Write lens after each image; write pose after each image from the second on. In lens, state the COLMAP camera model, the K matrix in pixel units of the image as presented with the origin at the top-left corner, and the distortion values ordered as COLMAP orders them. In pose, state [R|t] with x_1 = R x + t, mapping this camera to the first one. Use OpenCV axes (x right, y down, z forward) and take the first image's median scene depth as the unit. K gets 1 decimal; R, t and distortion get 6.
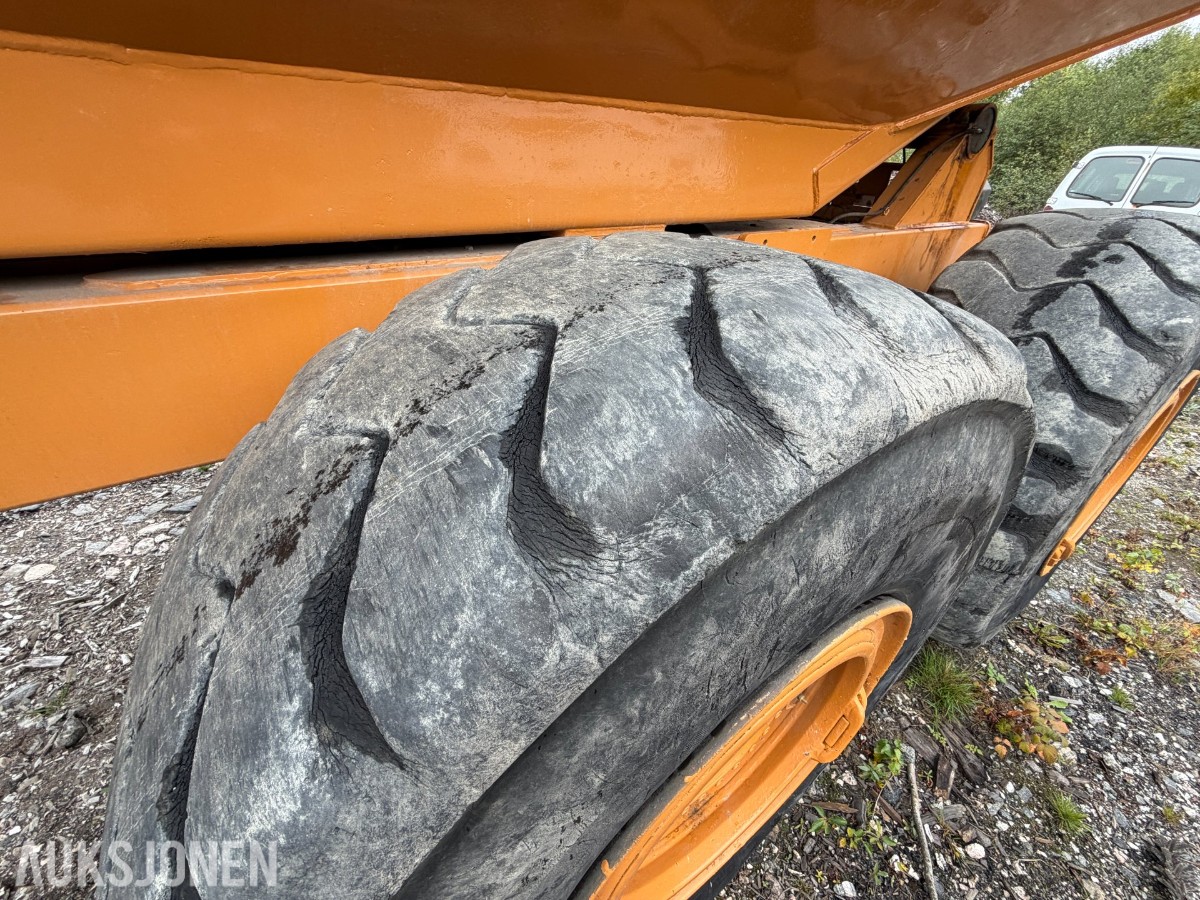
lens RADIAL K [[480.3, 0, 594.3], [0, 480.3, 450.9], [0, 0, 1]] dist [-0.000464, 0.000517]
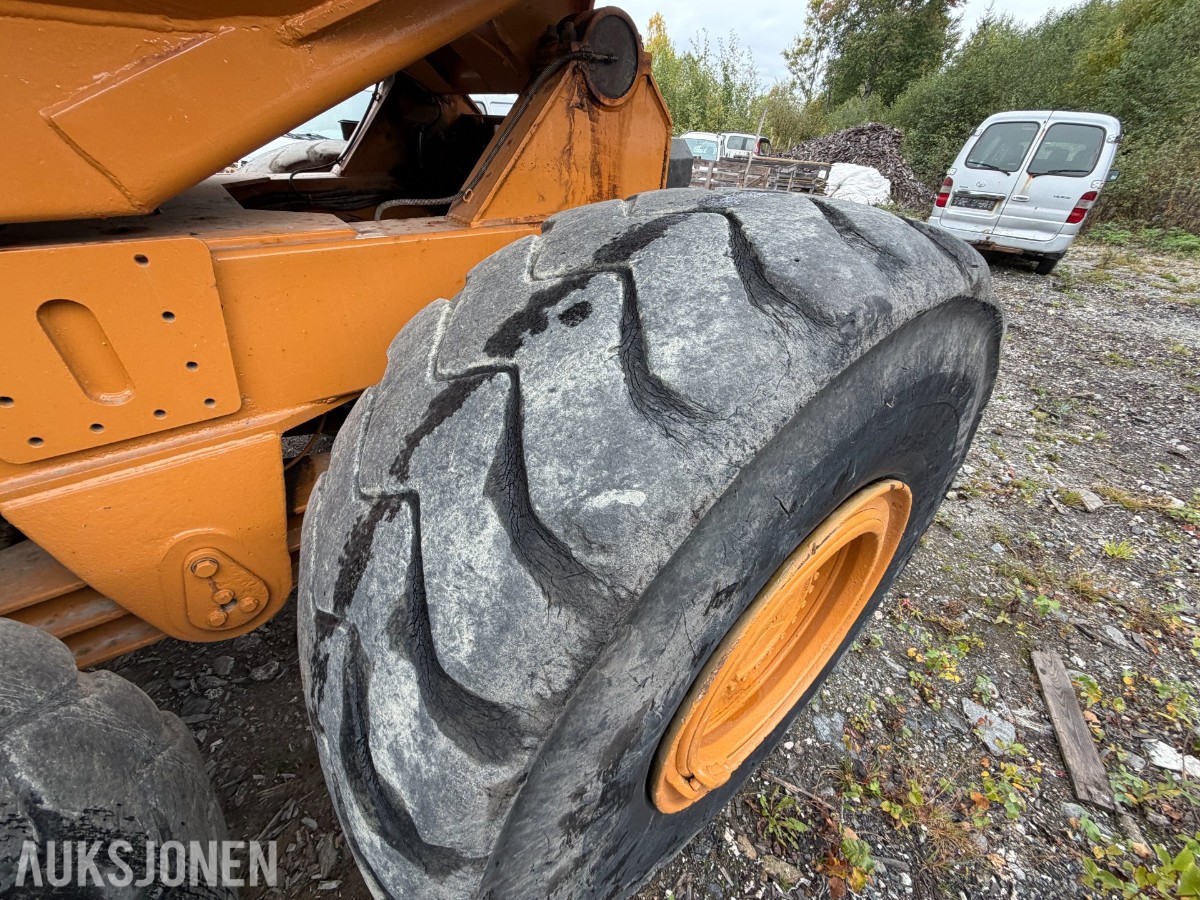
lens RADIAL K [[480.3, 0, 594.3], [0, 480.3, 450.9], [0, 0, 1]] dist [-0.000464, 0.000517]
pose [[0.996724, -0.050946, 0.062816, 0.675897], [0.048543, 0.998051, 0.039206, -0.185413], [-0.064691, -0.036028, 0.997255, 0.358024]]
